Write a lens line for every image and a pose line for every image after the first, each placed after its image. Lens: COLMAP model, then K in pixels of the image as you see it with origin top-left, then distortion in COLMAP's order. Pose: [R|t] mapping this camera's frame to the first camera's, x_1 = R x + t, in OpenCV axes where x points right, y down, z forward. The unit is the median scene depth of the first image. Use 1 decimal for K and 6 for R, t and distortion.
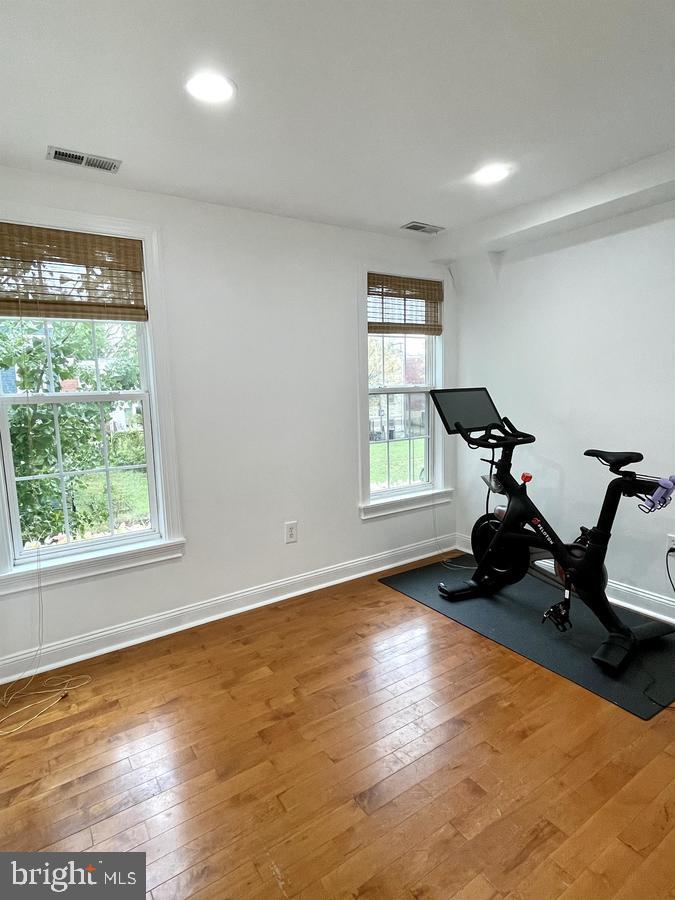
lens RADIAL K [[484.6, 0, 340.1], [0, 484.6, 450.8], [0, 0, 1]] dist [-0.003629, 0.000508]
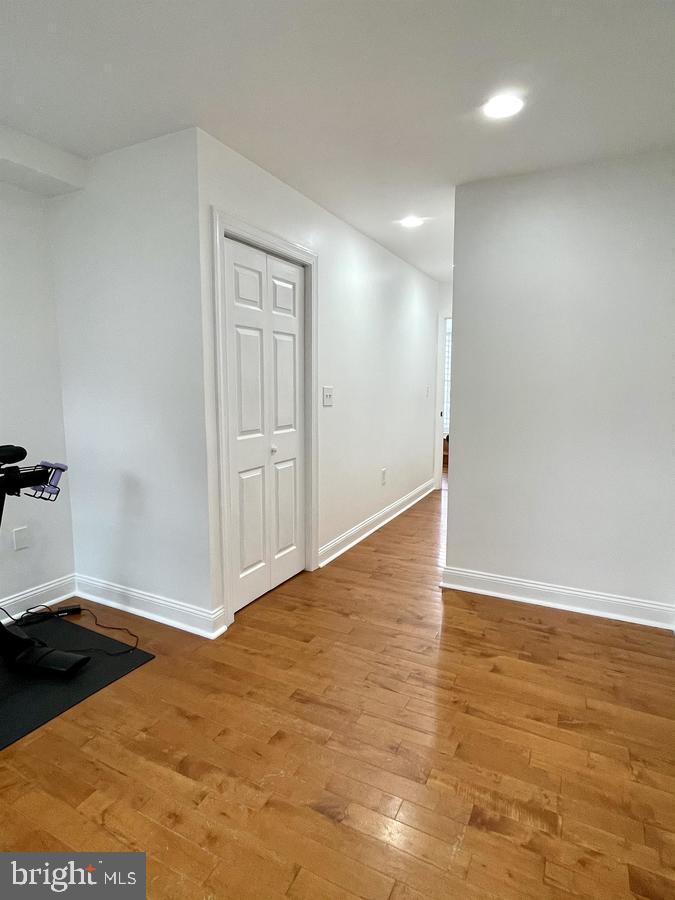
lens RADIAL K [[484.6, 0, 343.1], [0, 484.6, 448.3], [0, 0, 1]] dist [-0.003629, 0.000508]
pose [[-0.501842, -0.082202, 0.861044, -0.422258], [0.112279, 0.980860, 0.159081, -0.055497], [-0.857641, 0.176511, -0.483008, 0.810749]]
